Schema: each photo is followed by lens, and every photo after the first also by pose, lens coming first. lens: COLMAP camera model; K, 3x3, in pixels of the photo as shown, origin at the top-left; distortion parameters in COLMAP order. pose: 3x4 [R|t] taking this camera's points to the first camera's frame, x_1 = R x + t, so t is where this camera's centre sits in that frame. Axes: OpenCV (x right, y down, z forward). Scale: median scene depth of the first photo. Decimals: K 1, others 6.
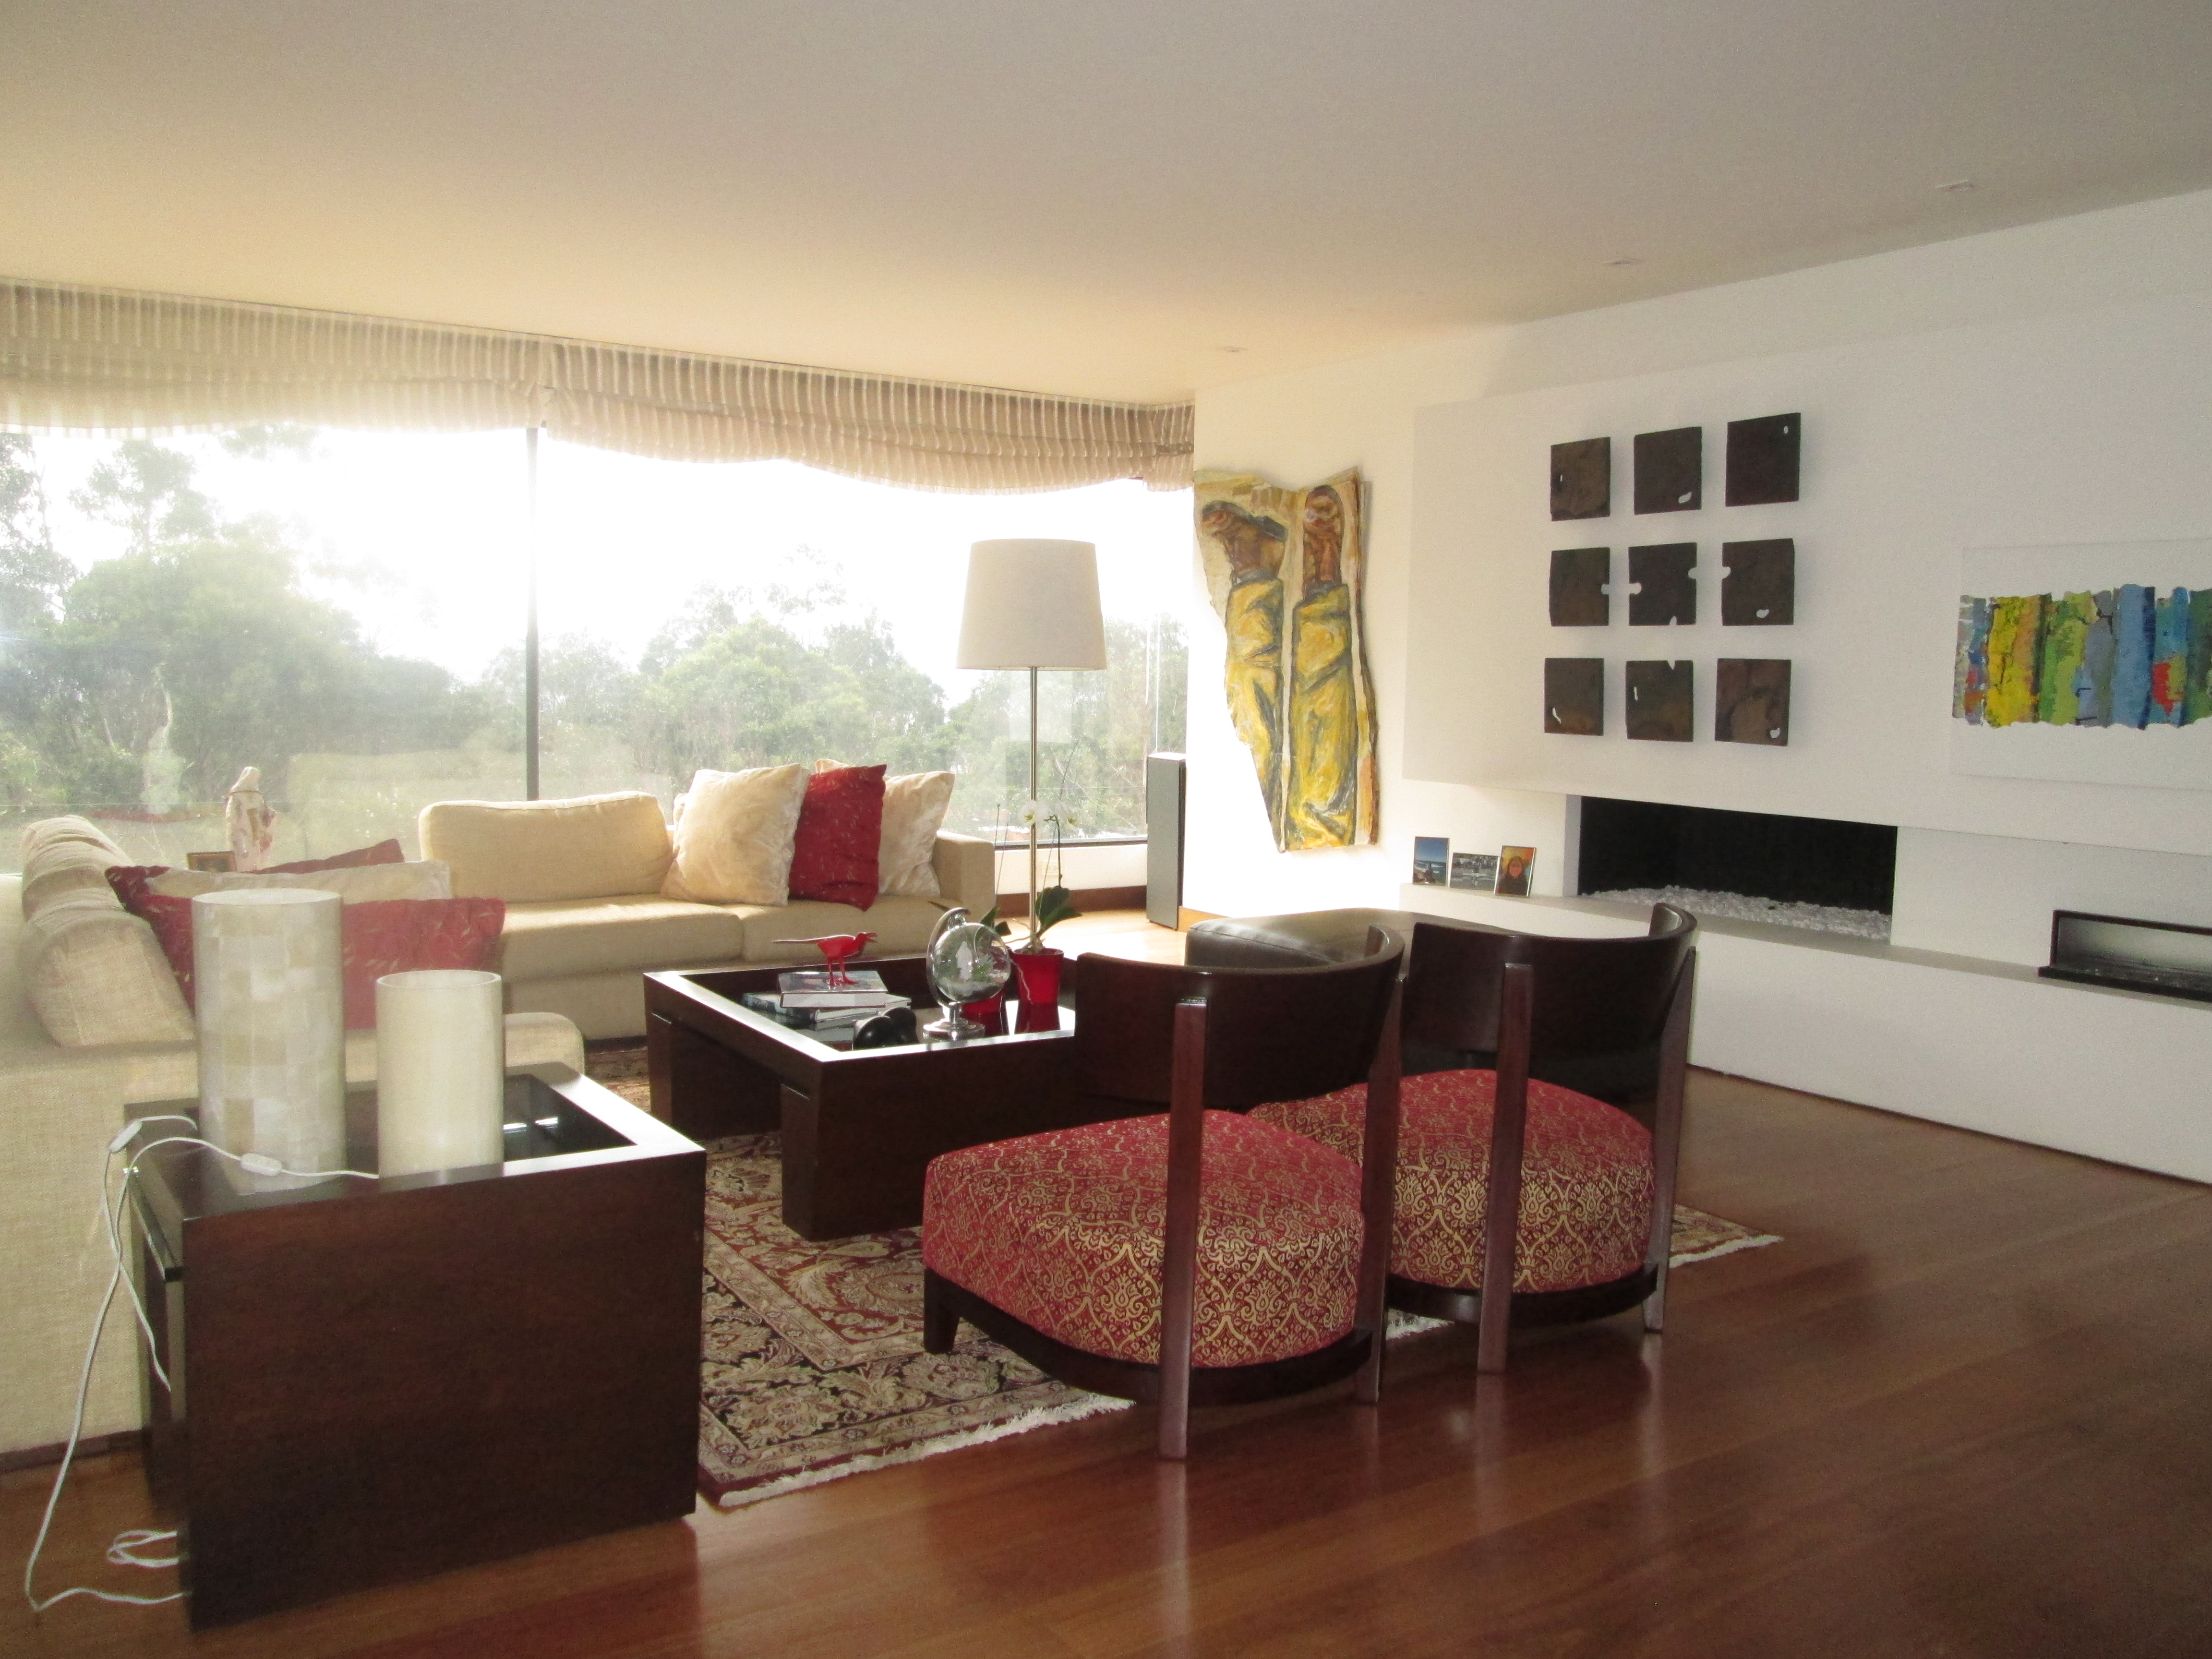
lens RADIAL K [[1805.9, 0, 1100.9], [0, 1805.9, 829.7], [0, 0, 1]] dist [-0.049783, 0.018044]
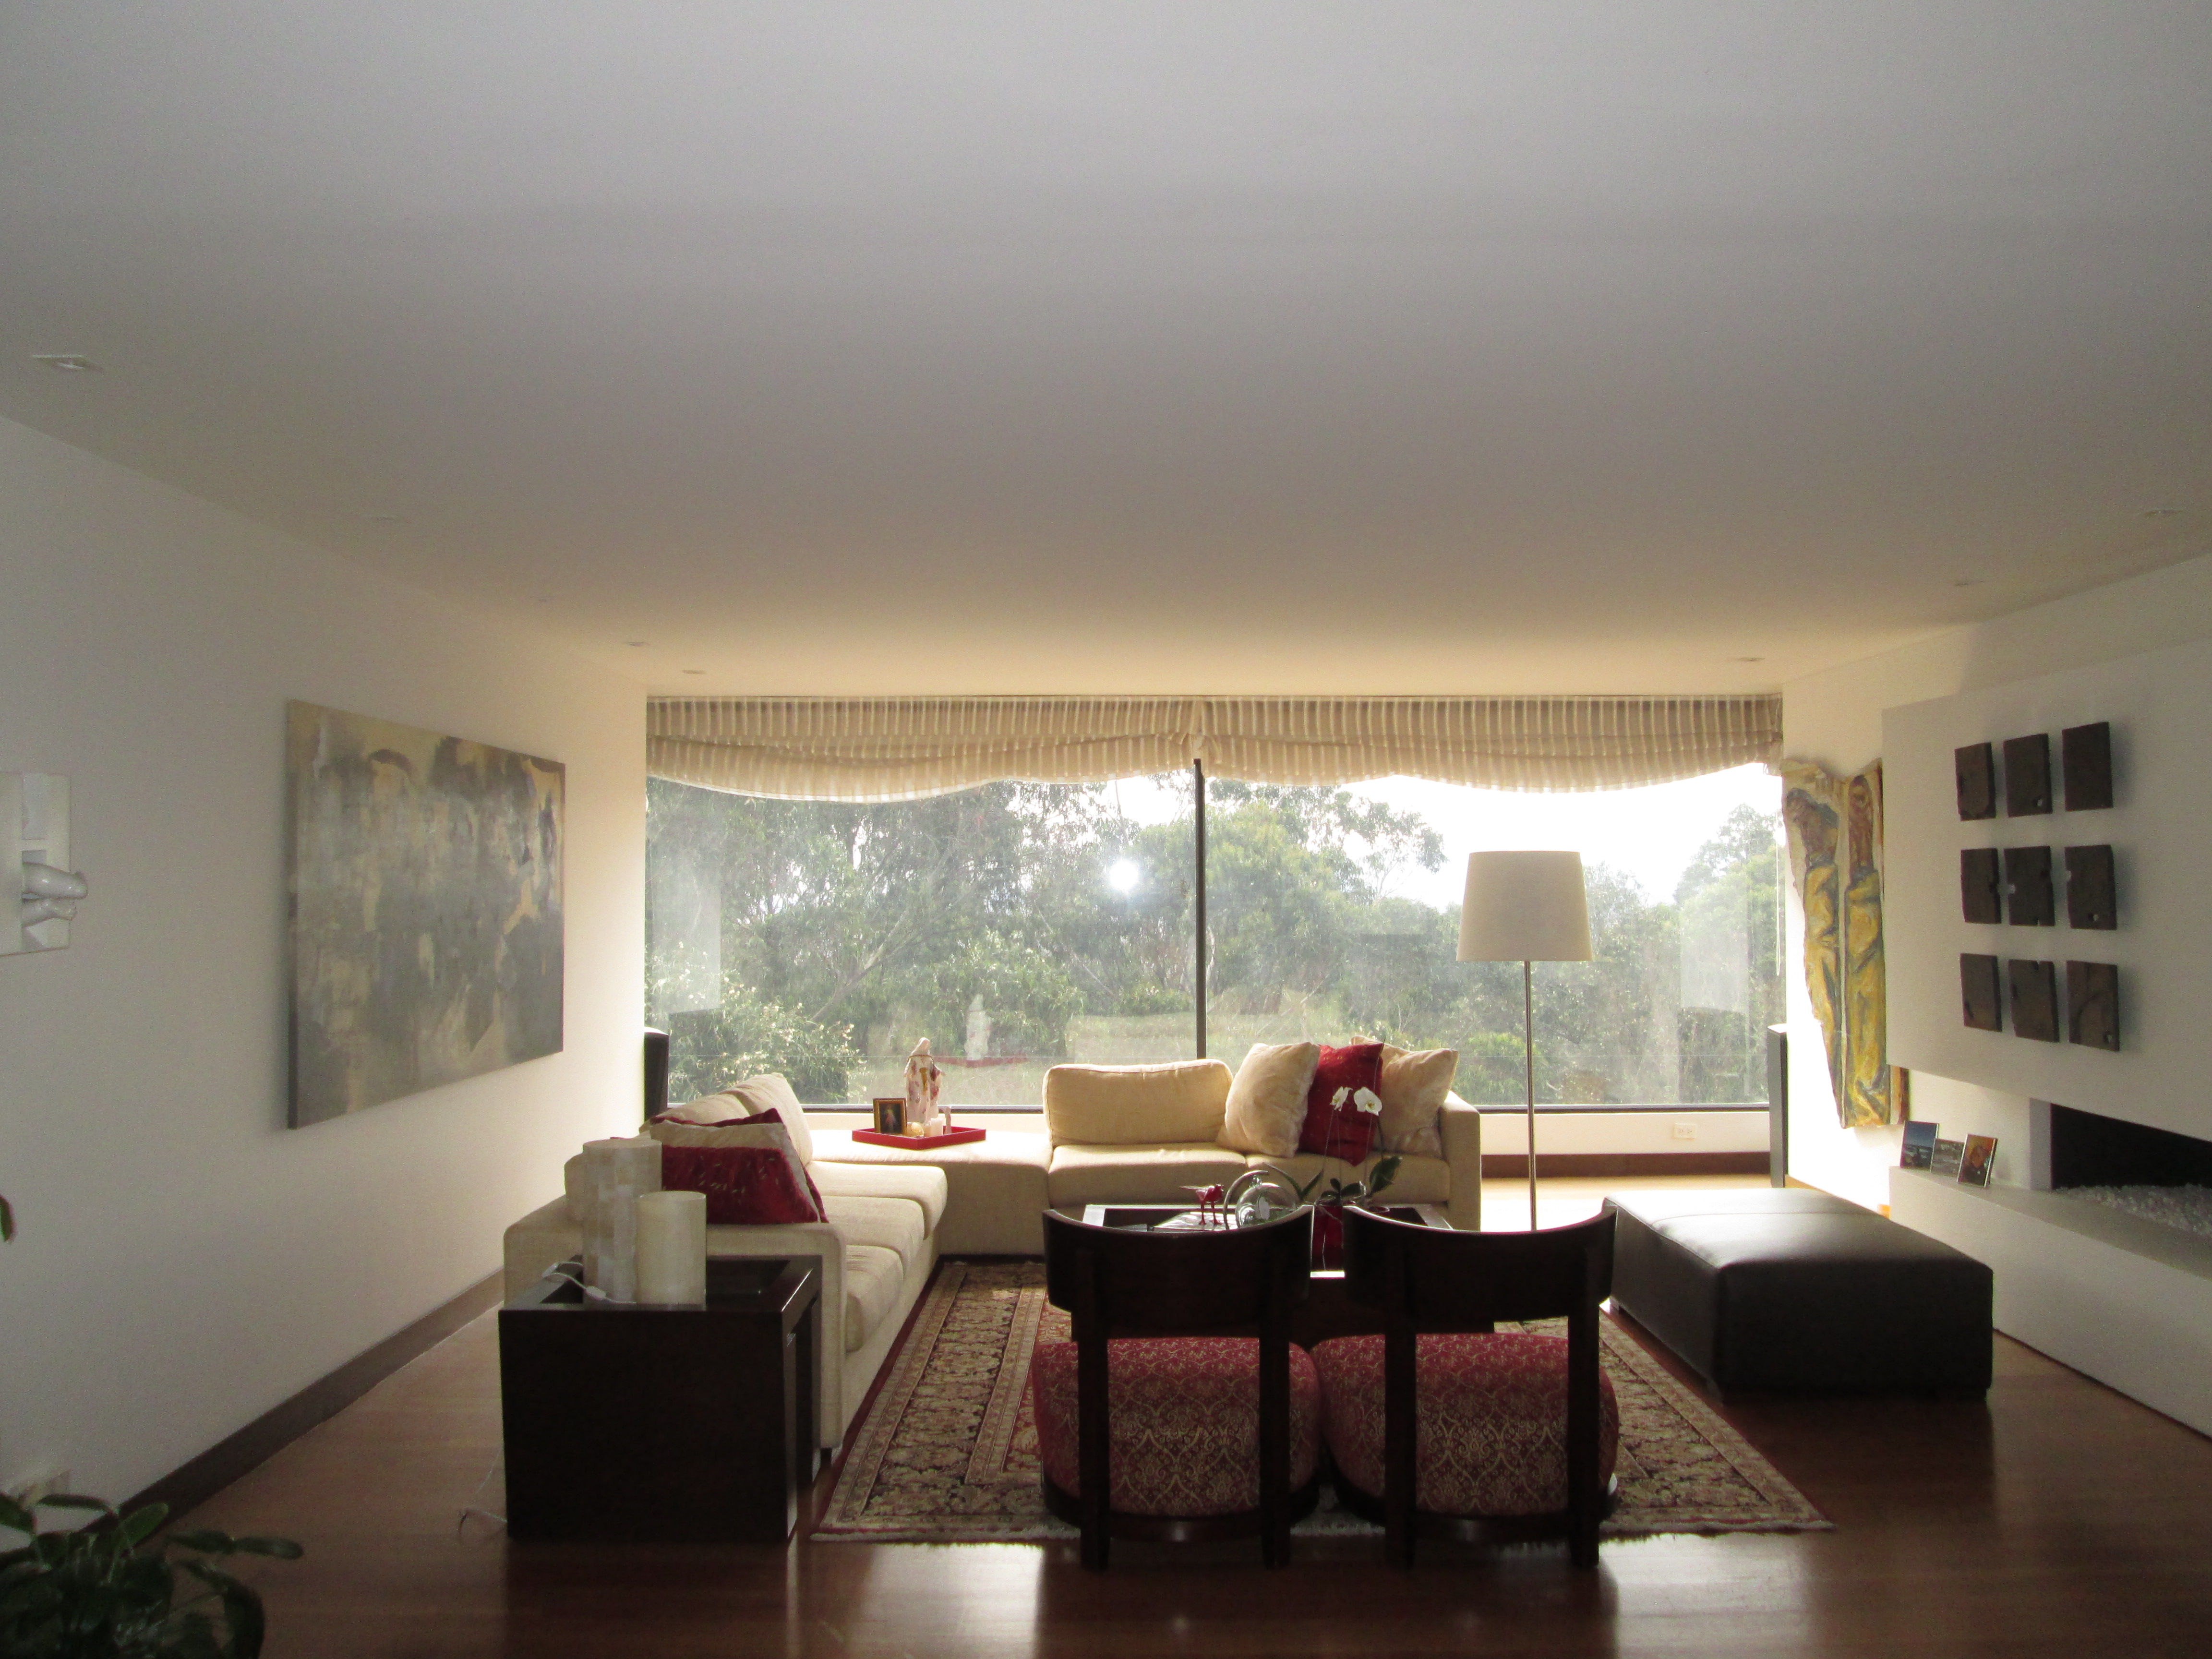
lens RADIAL K [[1805.9, 0, 1118.6], [0, 1805.9, 847.6], [0, 0, 1]] dist [-0.049783, 0.018044]
pose [[0.841530, -0.035663, -0.539032, 0.424315], [-0.026640, 0.993865, -0.107346, -0.035527], [0.539553, 0.104695, 0.835417, -0.122509]]
